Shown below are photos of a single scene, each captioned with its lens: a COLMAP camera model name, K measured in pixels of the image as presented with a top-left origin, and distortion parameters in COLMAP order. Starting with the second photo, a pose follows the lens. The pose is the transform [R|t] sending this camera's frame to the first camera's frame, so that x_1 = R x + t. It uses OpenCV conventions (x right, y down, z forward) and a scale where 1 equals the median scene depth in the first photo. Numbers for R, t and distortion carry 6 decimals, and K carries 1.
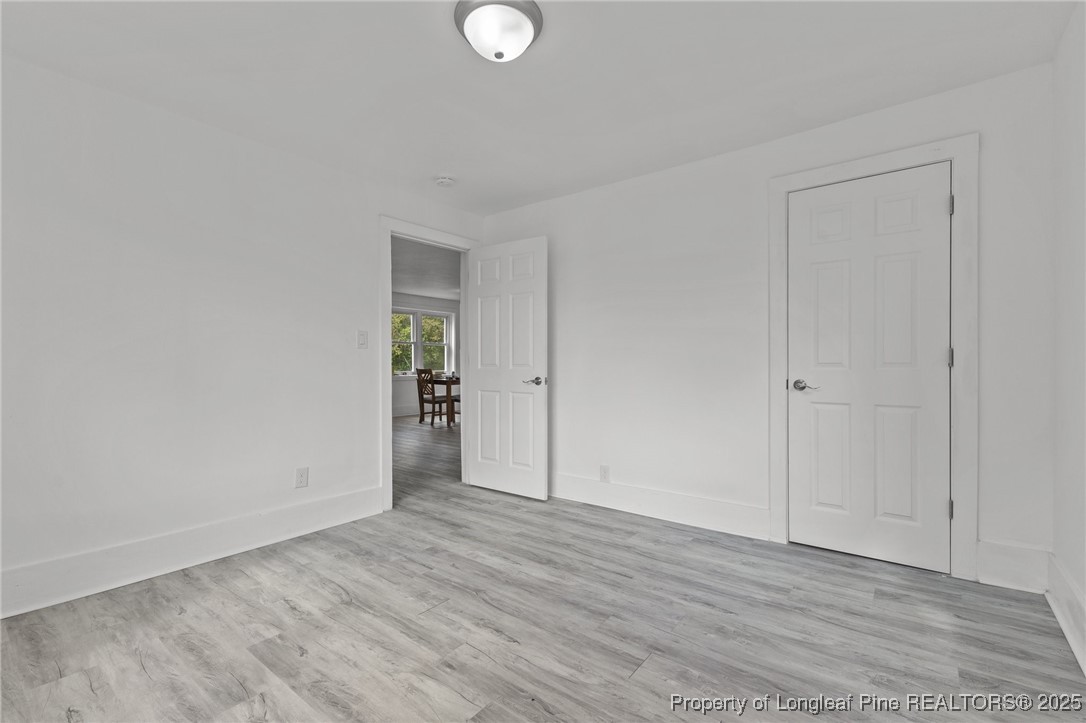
lens RADIAL K [[470.1, 0, 543.3], [0, 470.1, 361.6], [0, 0, 1]] dist [0.009627, -0.000164]
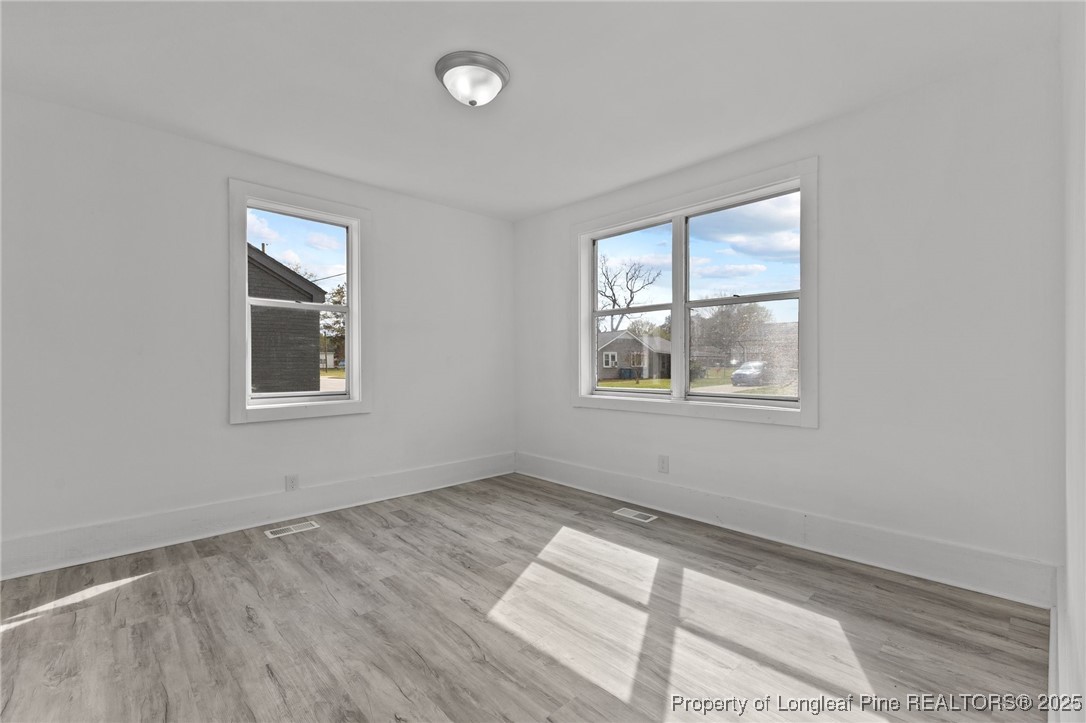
lens RADIAL K [[470.1, 0, 543.8], [0, 470.1, 361.3], [0, 0, 1]] dist [0.009627, -0.000164]
pose [[-0.989241, 0.011656, 0.145833, -0.399032], [0.010511, 0.999908, -0.008621, 0.013686], [-0.145920, -0.006995, -0.989272, 1.963941]]
